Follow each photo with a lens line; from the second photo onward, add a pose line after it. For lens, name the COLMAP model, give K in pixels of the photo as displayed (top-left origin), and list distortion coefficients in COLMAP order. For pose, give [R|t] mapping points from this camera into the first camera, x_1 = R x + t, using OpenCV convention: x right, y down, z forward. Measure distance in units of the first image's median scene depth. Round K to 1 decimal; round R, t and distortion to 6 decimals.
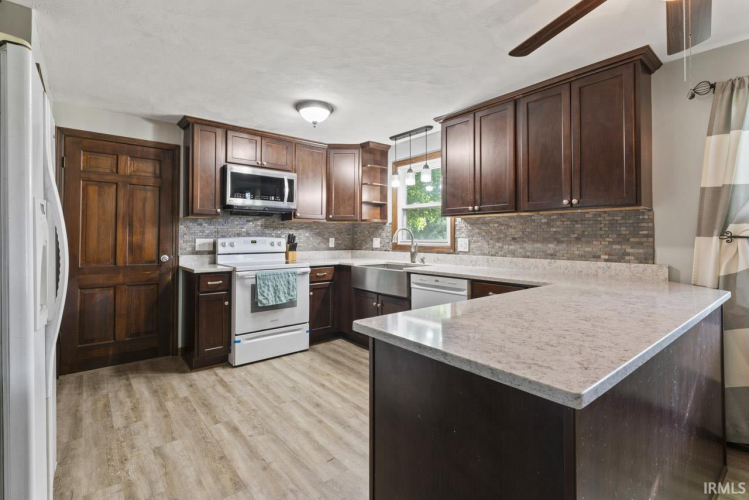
lens RADIAL K [[348.7, 0, 375.7], [0, 348.7, 227.3], [0, 0, 1]] dist [-0.001158, -0.000222]
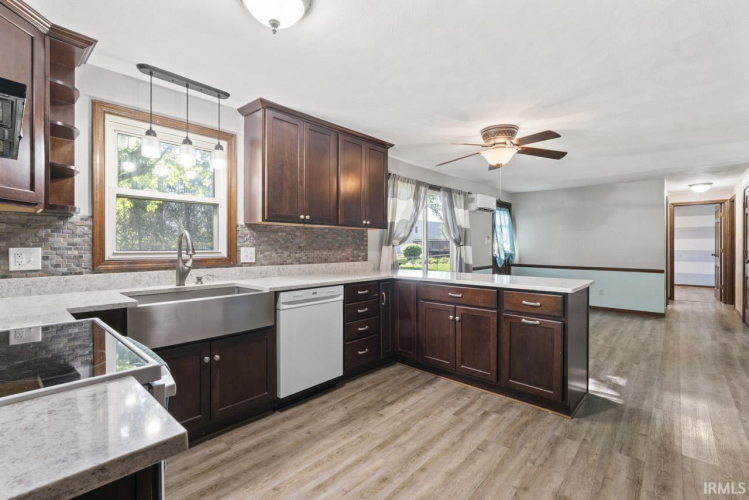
lens RADIAL K [[337.9, 0, 371.6], [0, 337.9, 244.2], [0, 0, 1]] dist [0.001128, 0.000130]
pose [[-0.138828, 0.002638, 0.990313, -0.672289], [-0.030641, 0.999506, -0.006957, 0.022585], [-0.989842, -0.031310, -0.138678, 0.892576]]
